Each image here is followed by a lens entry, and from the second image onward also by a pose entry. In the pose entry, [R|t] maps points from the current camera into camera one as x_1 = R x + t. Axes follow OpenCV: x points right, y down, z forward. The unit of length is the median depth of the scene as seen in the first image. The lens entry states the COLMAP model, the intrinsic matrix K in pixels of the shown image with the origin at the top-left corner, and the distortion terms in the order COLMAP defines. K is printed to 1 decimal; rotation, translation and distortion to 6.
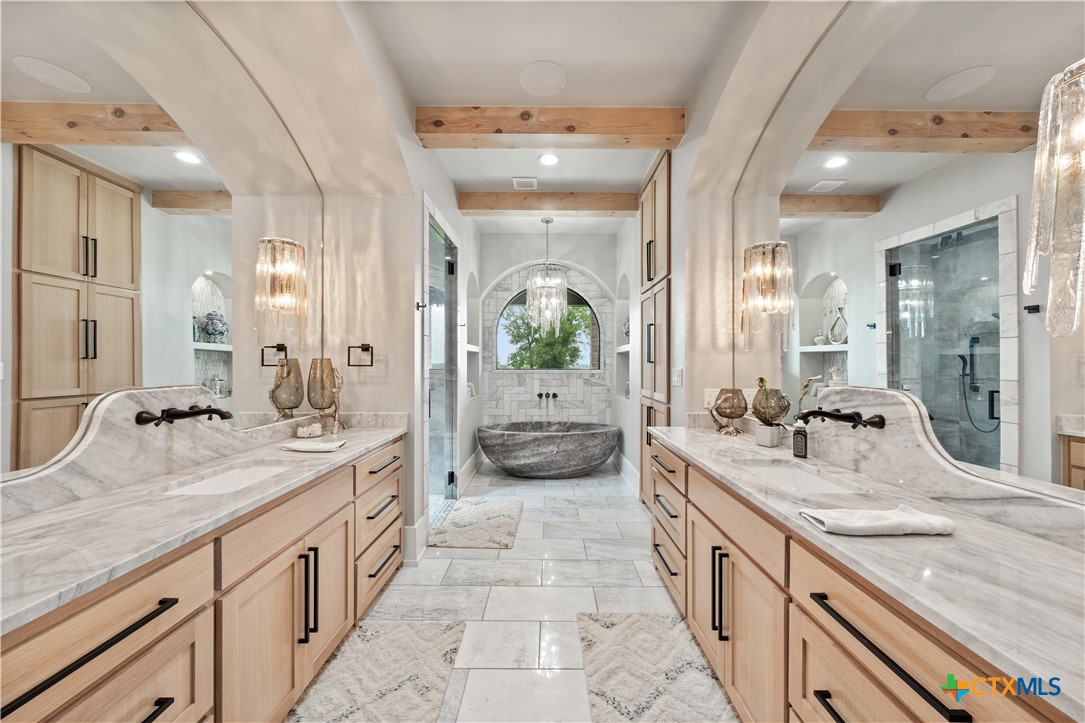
lens RADIAL K [[383.2, 0, 547.5], [0, 383.2, 362.8], [0, 0, 1]] dist [0.000529, 0.000004]
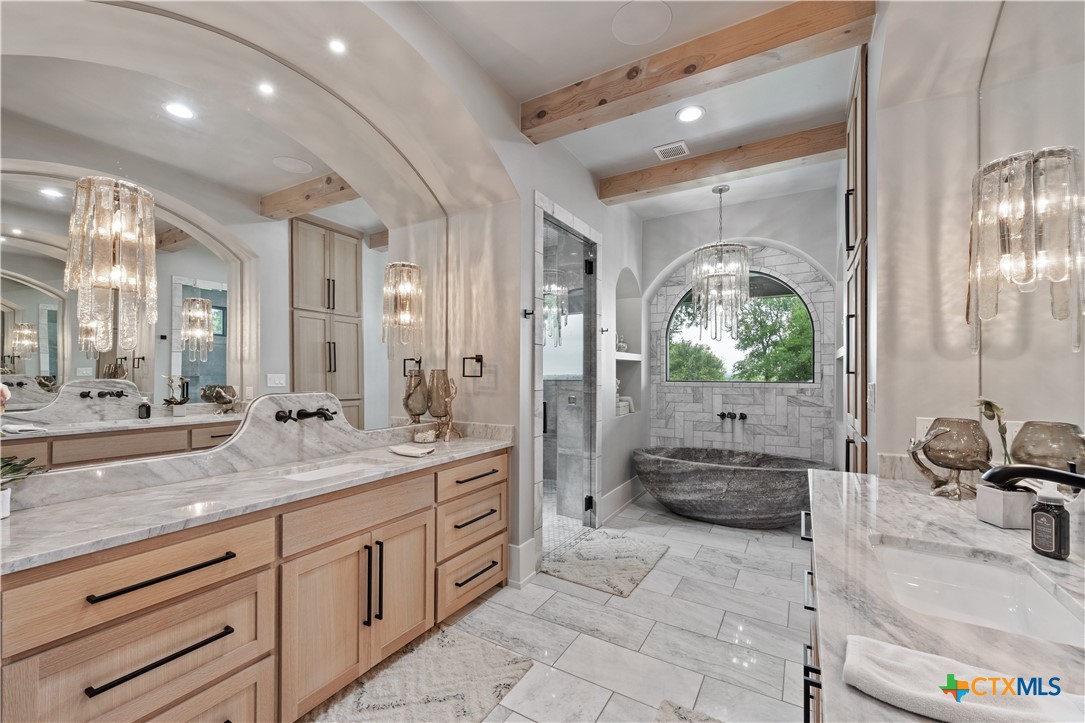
lens RADIAL K [[442.8, 0, 541.3], [0, 442.8, 370.8], [0, 0, 1]] dist [0.000906, -0.001382]
pose [[0.855598, -0.003111, -0.517632, 0.264280], [0.000277, 0.999985, -0.005553, -0.000977], [0.517641, 0.004608, 0.855585, 0.088857]]
